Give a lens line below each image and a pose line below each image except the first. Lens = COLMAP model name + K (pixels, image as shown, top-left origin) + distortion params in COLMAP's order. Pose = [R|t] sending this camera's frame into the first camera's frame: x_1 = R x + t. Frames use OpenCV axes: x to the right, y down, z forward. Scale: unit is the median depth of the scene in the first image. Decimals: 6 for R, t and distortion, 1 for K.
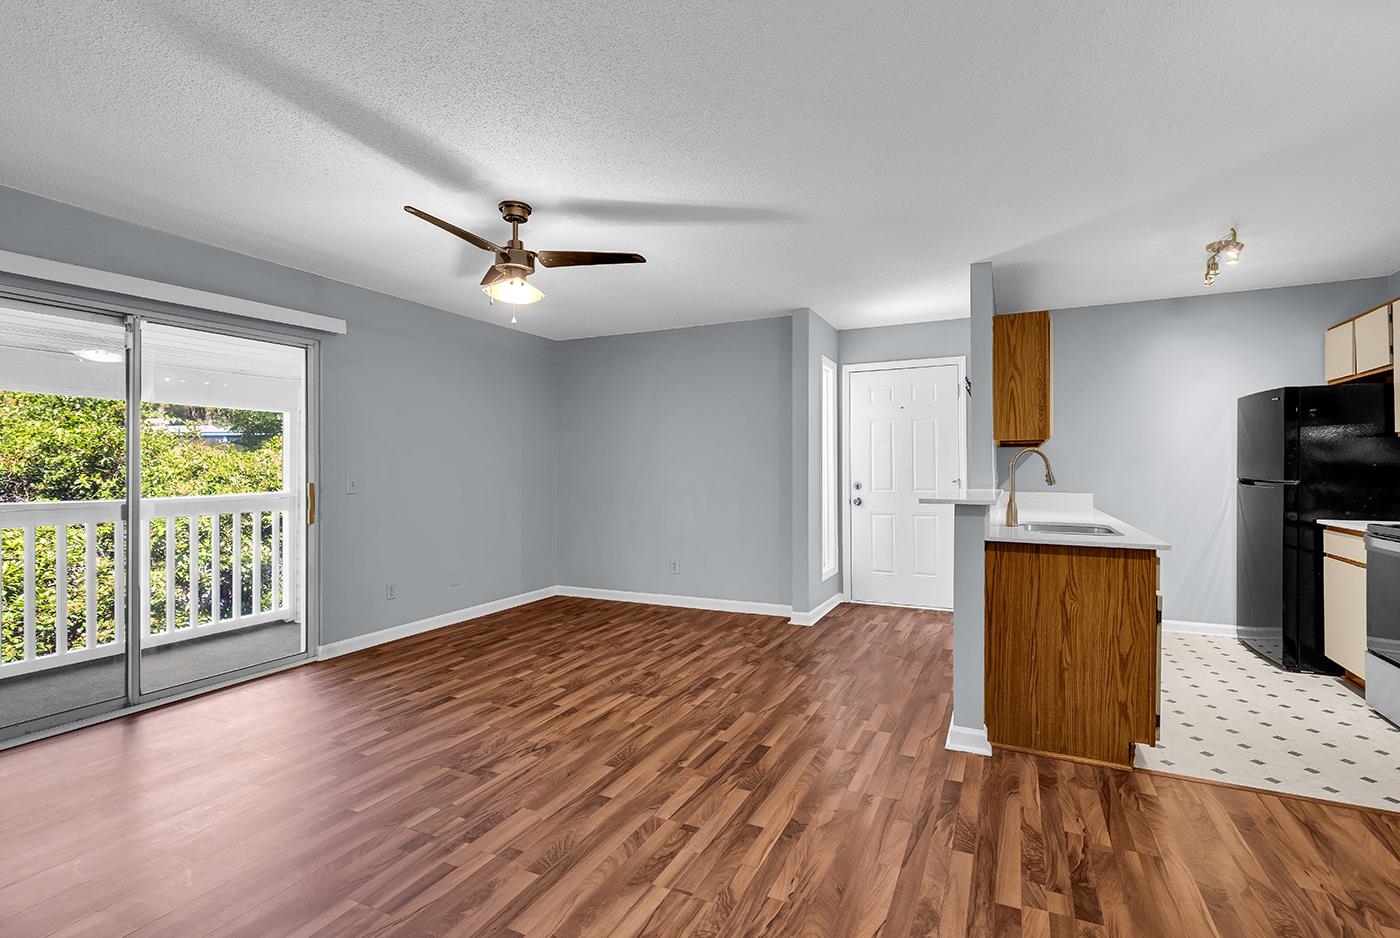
lens RADIAL K [[652.2, 0, 699.7], [0, 652.2, 471.0], [0, 0, 1]] dist [0.009603, -0.001089]
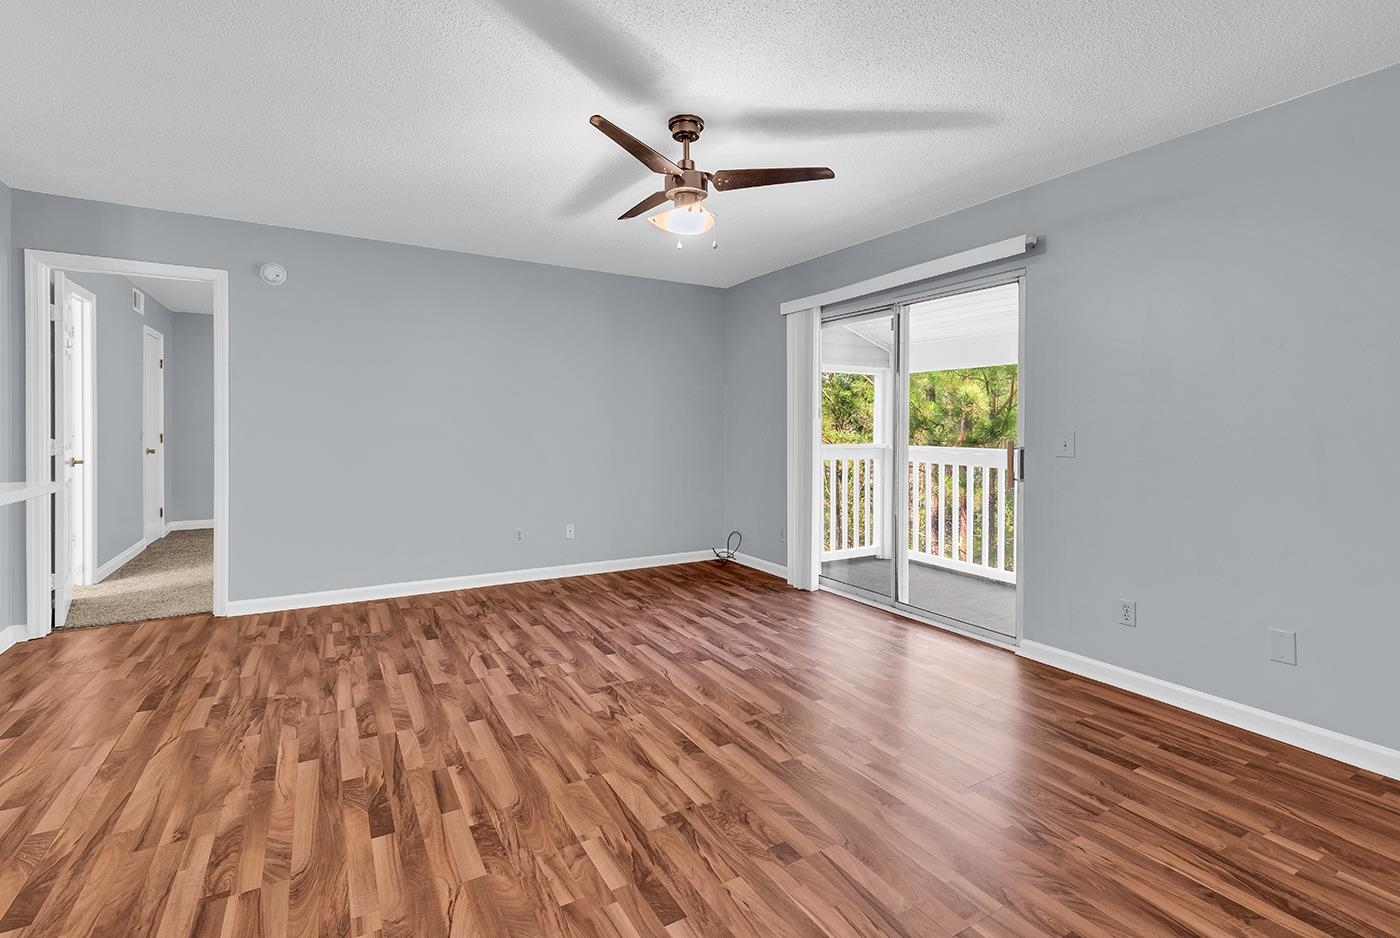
lens RADIAL K [[652.2, 0, 700.5], [0, 652.2, 440.5], [0, 0, 1]] dist [0.009603, -0.001089]
pose [[-0.554139, 0.026966, -0.831987, 0.401387], [0.002336, 0.999522, 0.030841, -0.002883], [0.832421, 0.015147, -0.553937, 1.407262]]
